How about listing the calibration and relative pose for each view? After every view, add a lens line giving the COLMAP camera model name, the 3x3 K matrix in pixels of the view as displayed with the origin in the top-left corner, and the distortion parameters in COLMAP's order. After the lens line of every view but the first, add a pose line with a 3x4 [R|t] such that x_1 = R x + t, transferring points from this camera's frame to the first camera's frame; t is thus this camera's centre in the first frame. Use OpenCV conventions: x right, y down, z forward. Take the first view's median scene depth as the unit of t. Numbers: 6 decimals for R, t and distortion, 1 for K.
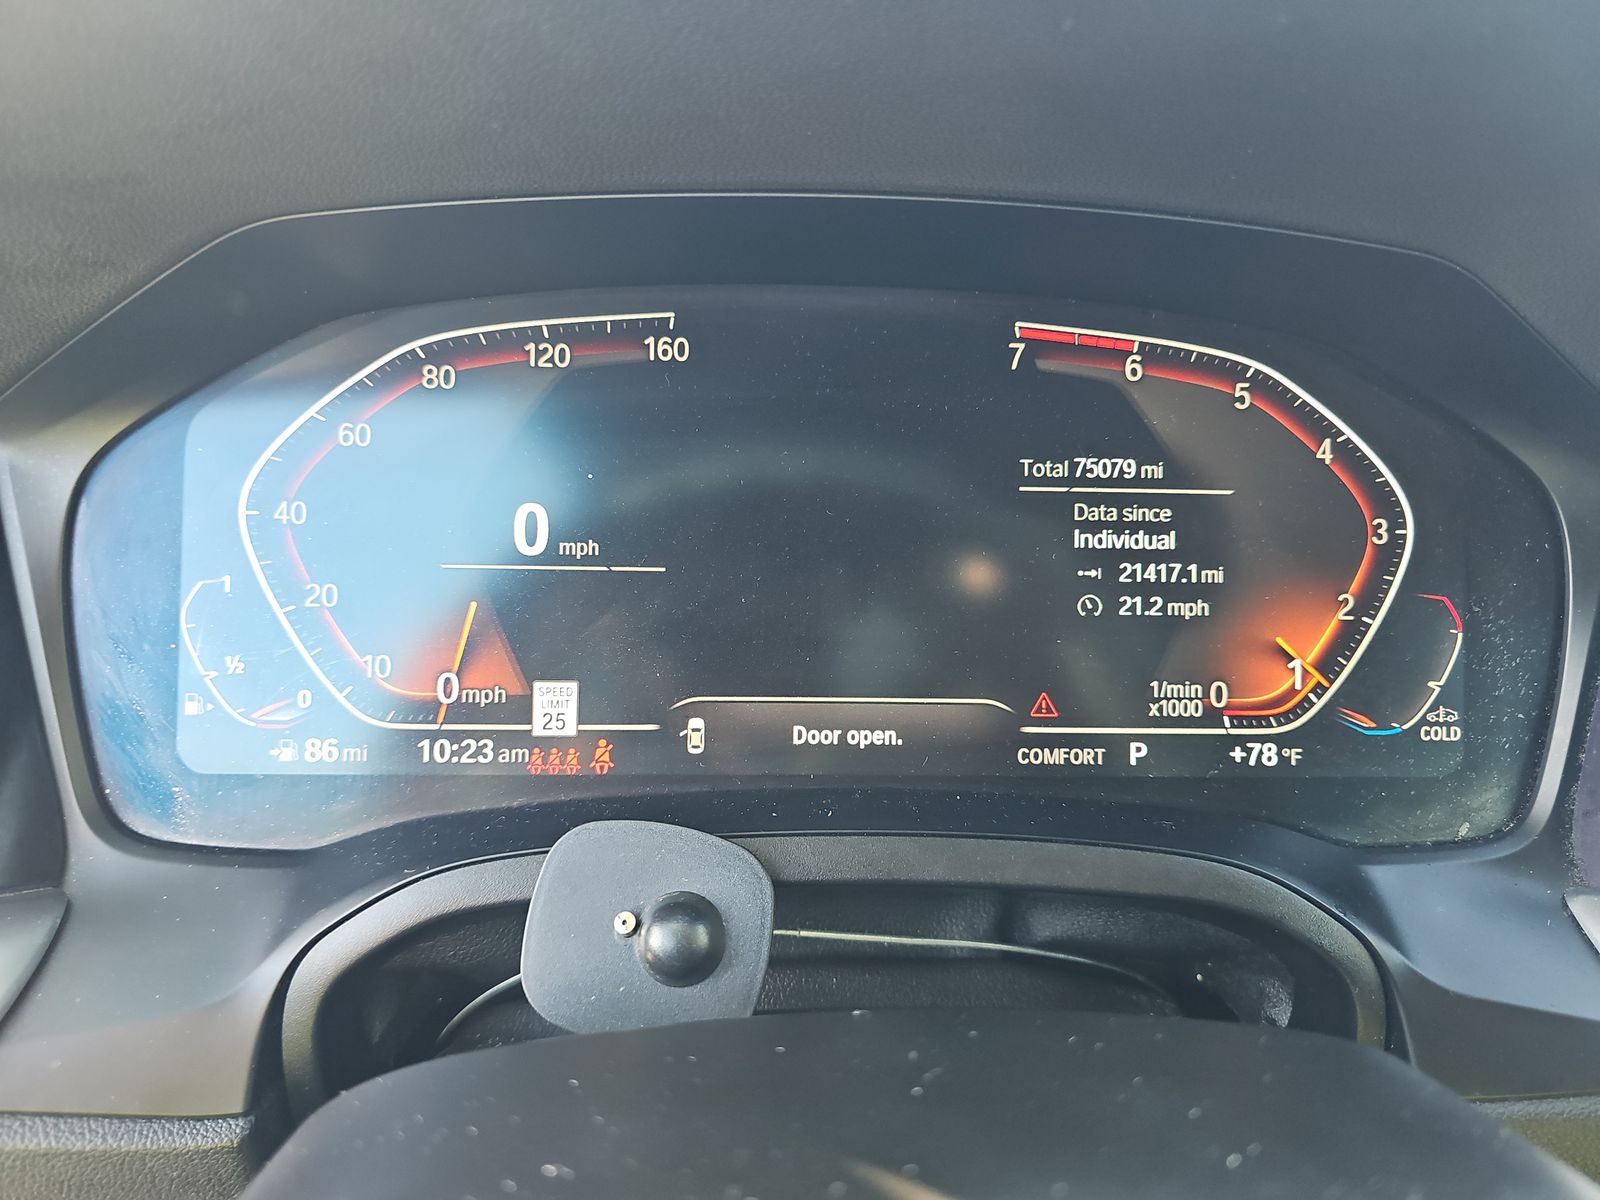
lens RADIAL K [[1057.0, 0, 802.5], [0, 1057.0, 603.6], [0, 0, 1]] dist [0.010743, 0.000853]
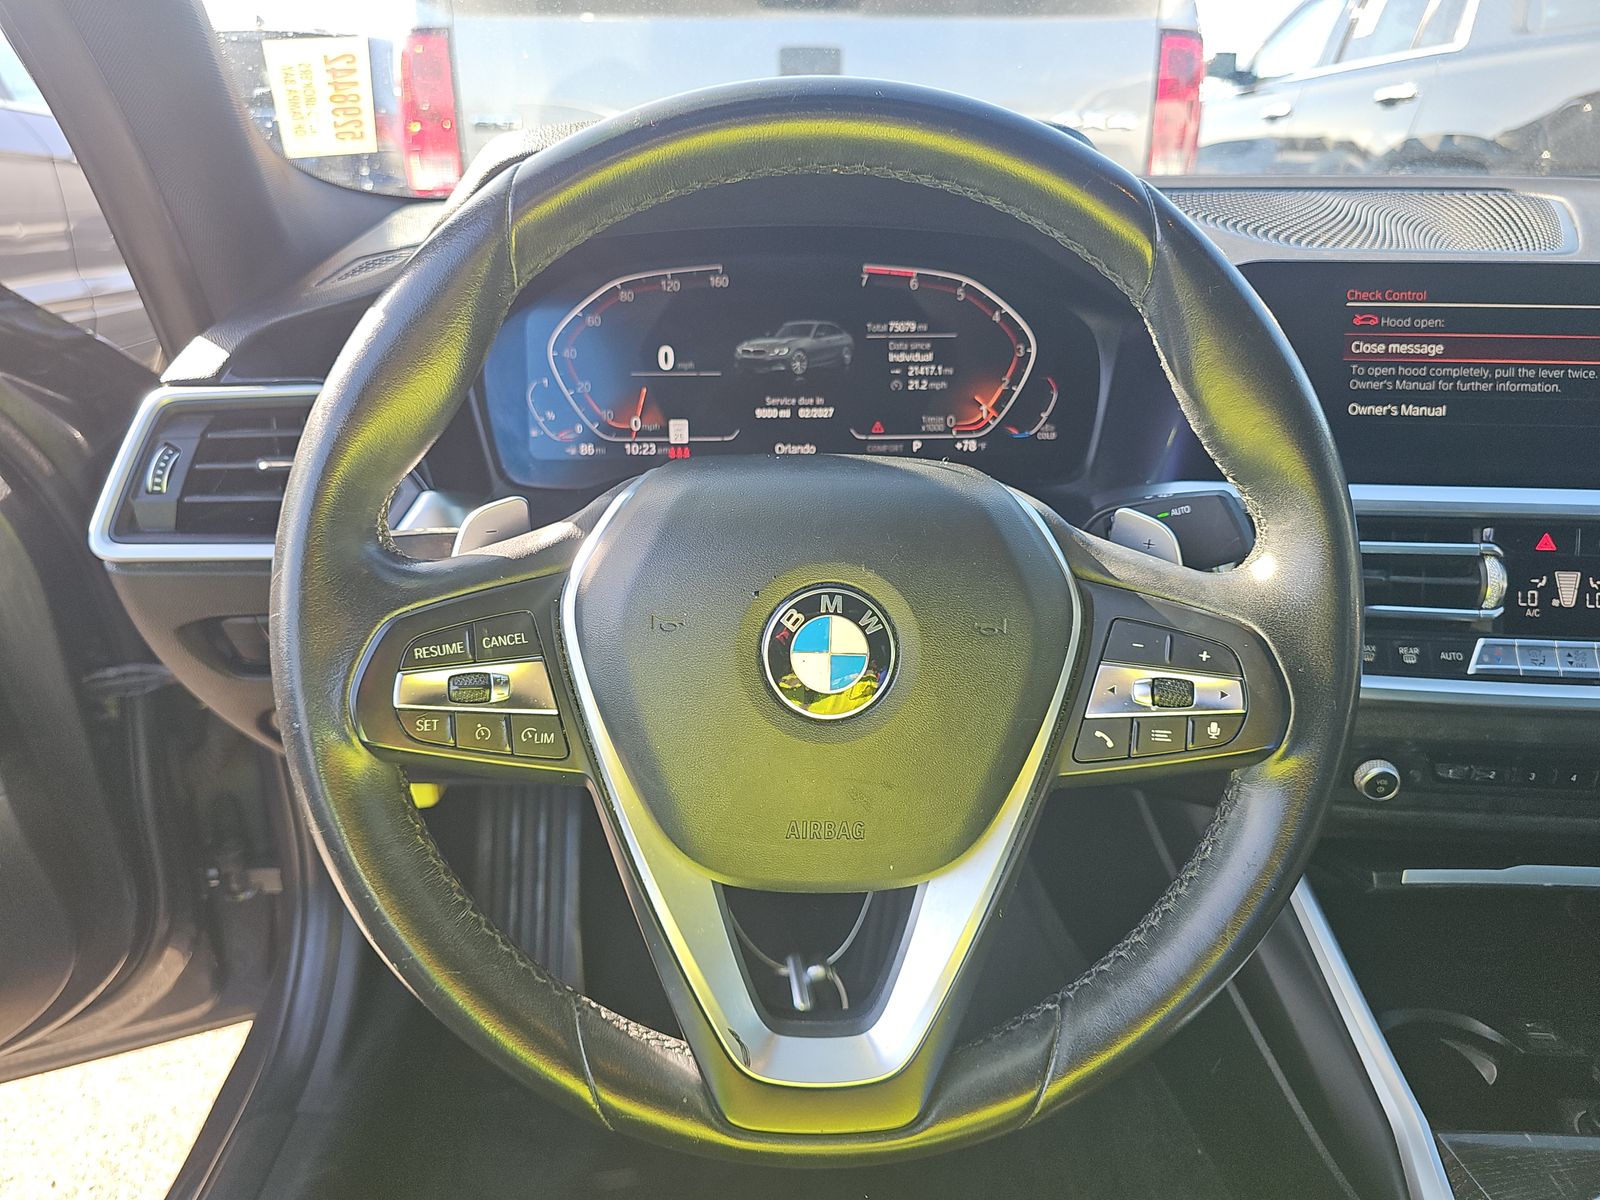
lens RADIAL K [[1057.0, 0, 802.7], [0, 1057.0, 603.2], [0, 0, 1]] dist [0.010743, 0.000853]
pose [[0.999883, -0.015119, -0.002162, 0.055623], [0.015148, 0.963625, 0.266827, -0.166249], [-0.001951, -0.266828, 0.963742, -1.468746]]
